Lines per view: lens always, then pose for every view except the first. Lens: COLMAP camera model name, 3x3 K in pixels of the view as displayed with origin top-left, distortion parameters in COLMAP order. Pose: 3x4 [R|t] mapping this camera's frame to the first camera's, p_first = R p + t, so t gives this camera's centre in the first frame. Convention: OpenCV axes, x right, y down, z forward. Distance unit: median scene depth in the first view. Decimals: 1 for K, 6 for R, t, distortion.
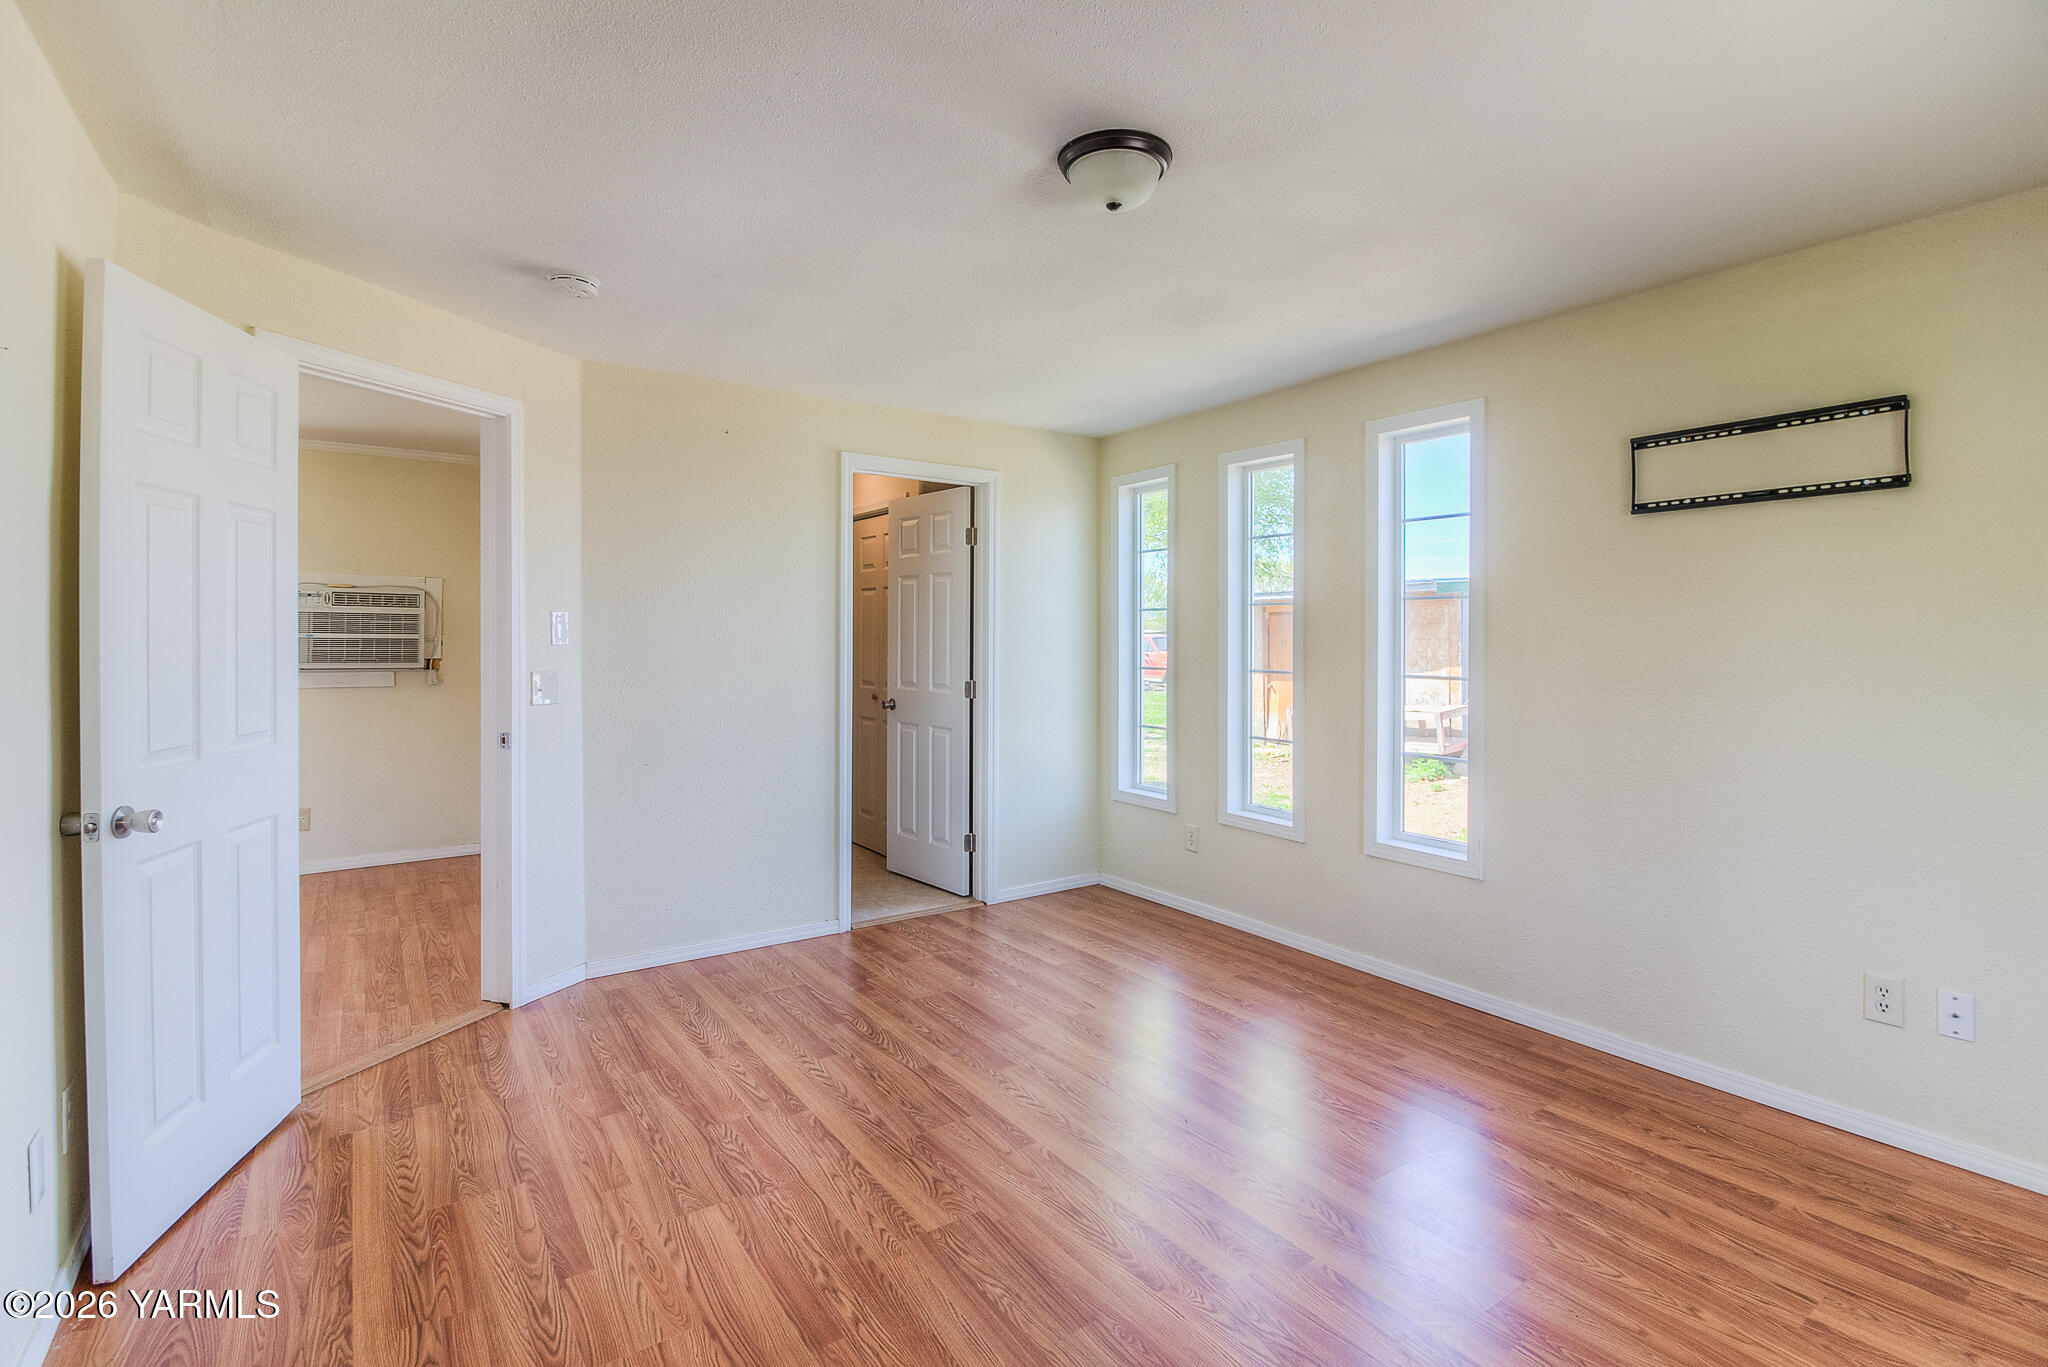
lens RADIAL K [[983.9, 0, 1032.8], [0, 983.9, 638.8], [0, 0, 1]] dist [-0.004051, -0.013788]
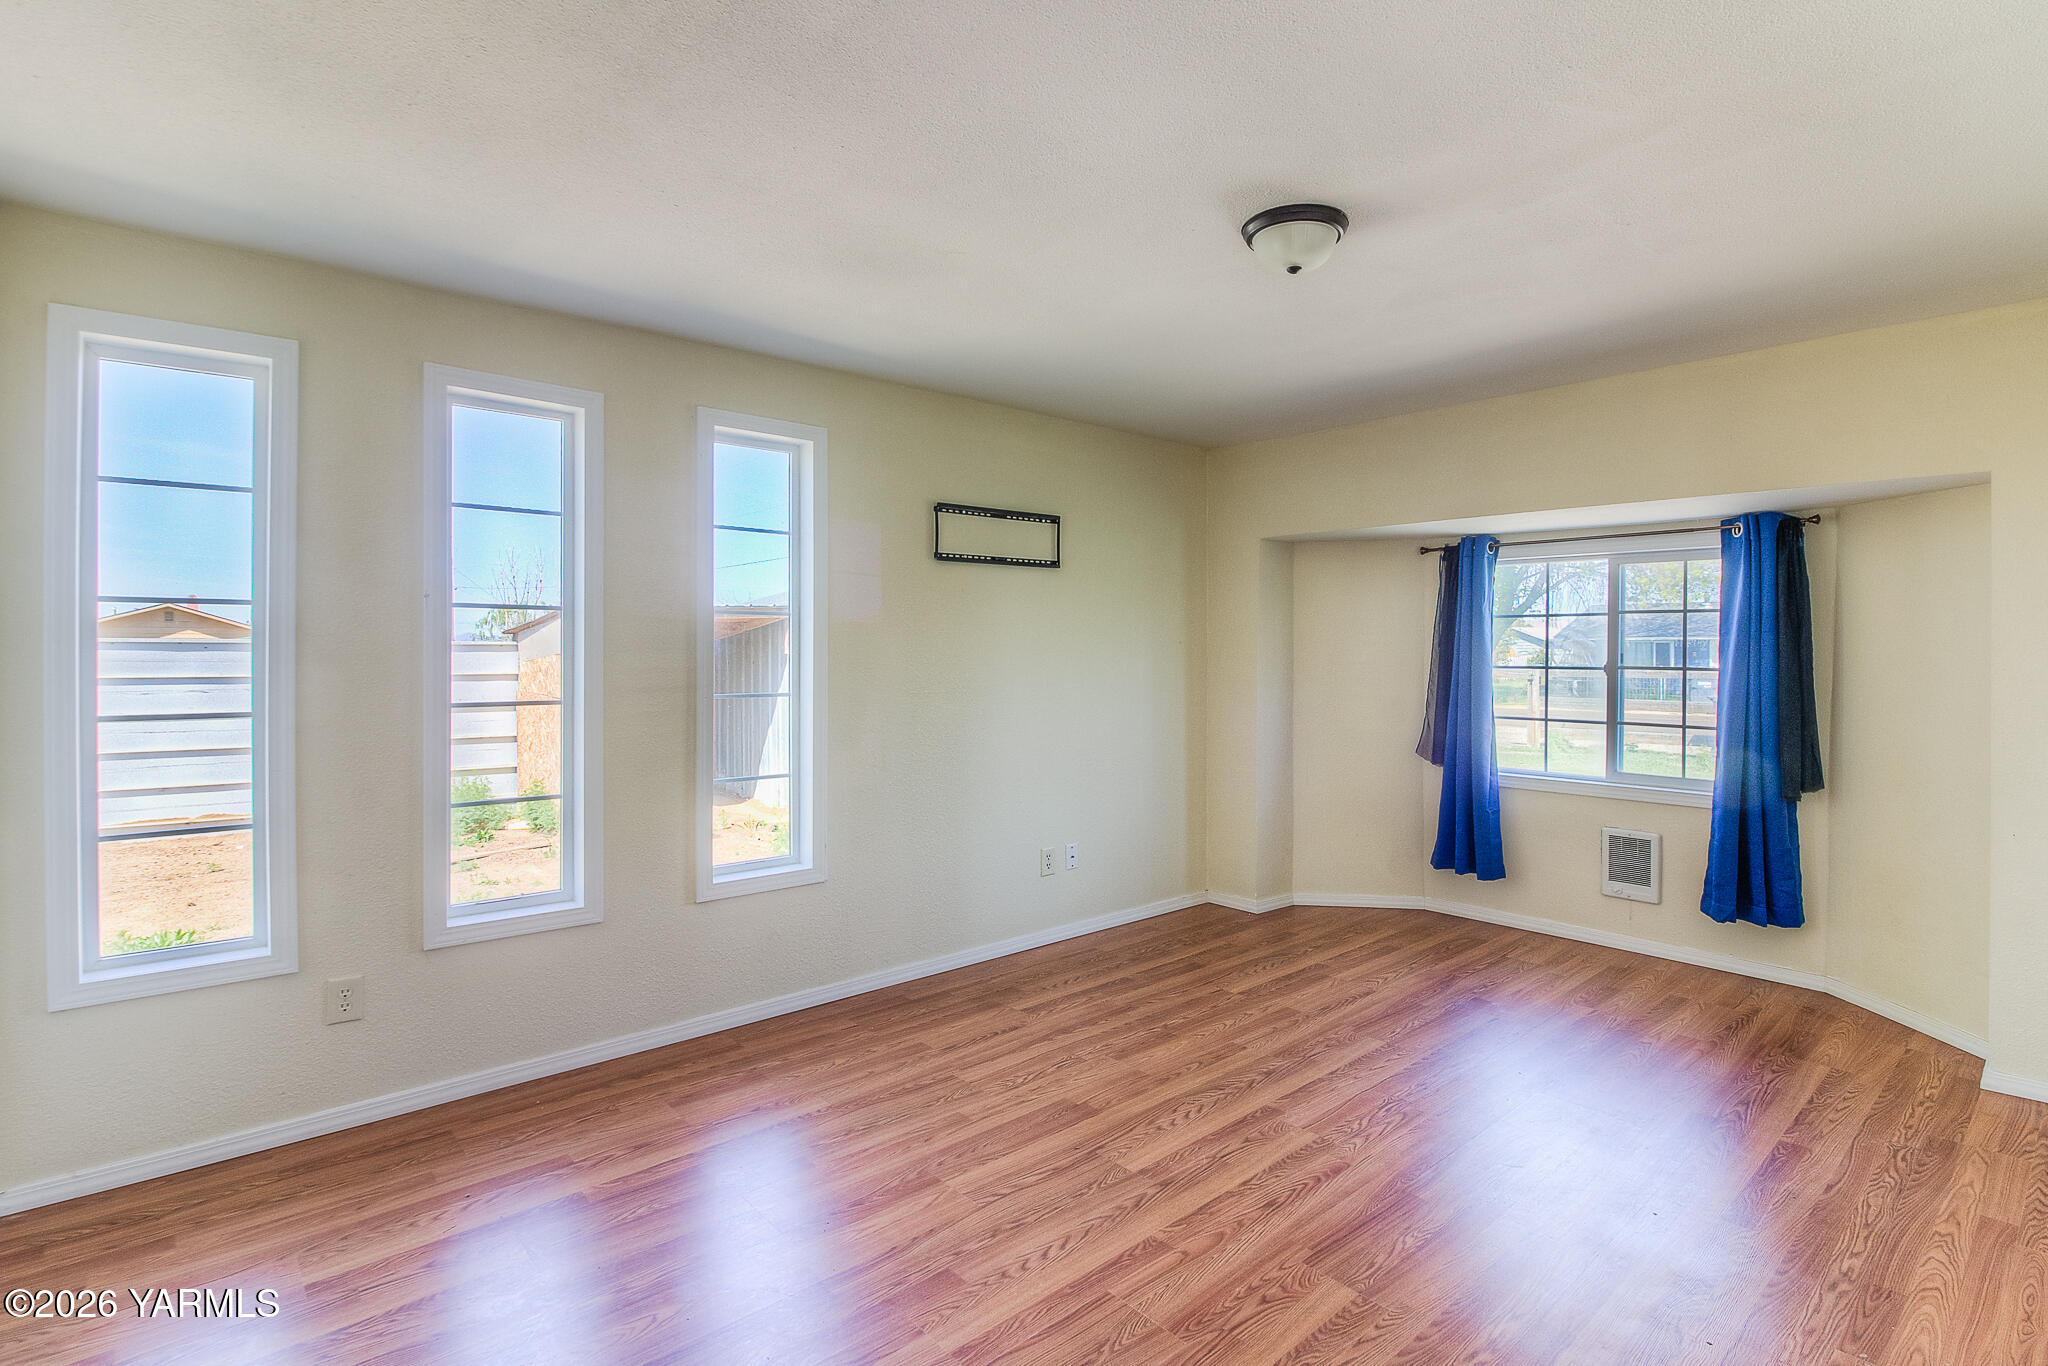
lens RADIAL K [[983.9, 0, 1032.8], [0, 983.9, 638.3], [0, 0, 1]] dist [-0.004051, -0.013788]
pose [[-0.118529, 0.011354, 0.992886, -0.750132], [0.006280, 0.999923, -0.010685, -0.006353], [-0.992931, 0.004969, -0.118591, 1.062478]]
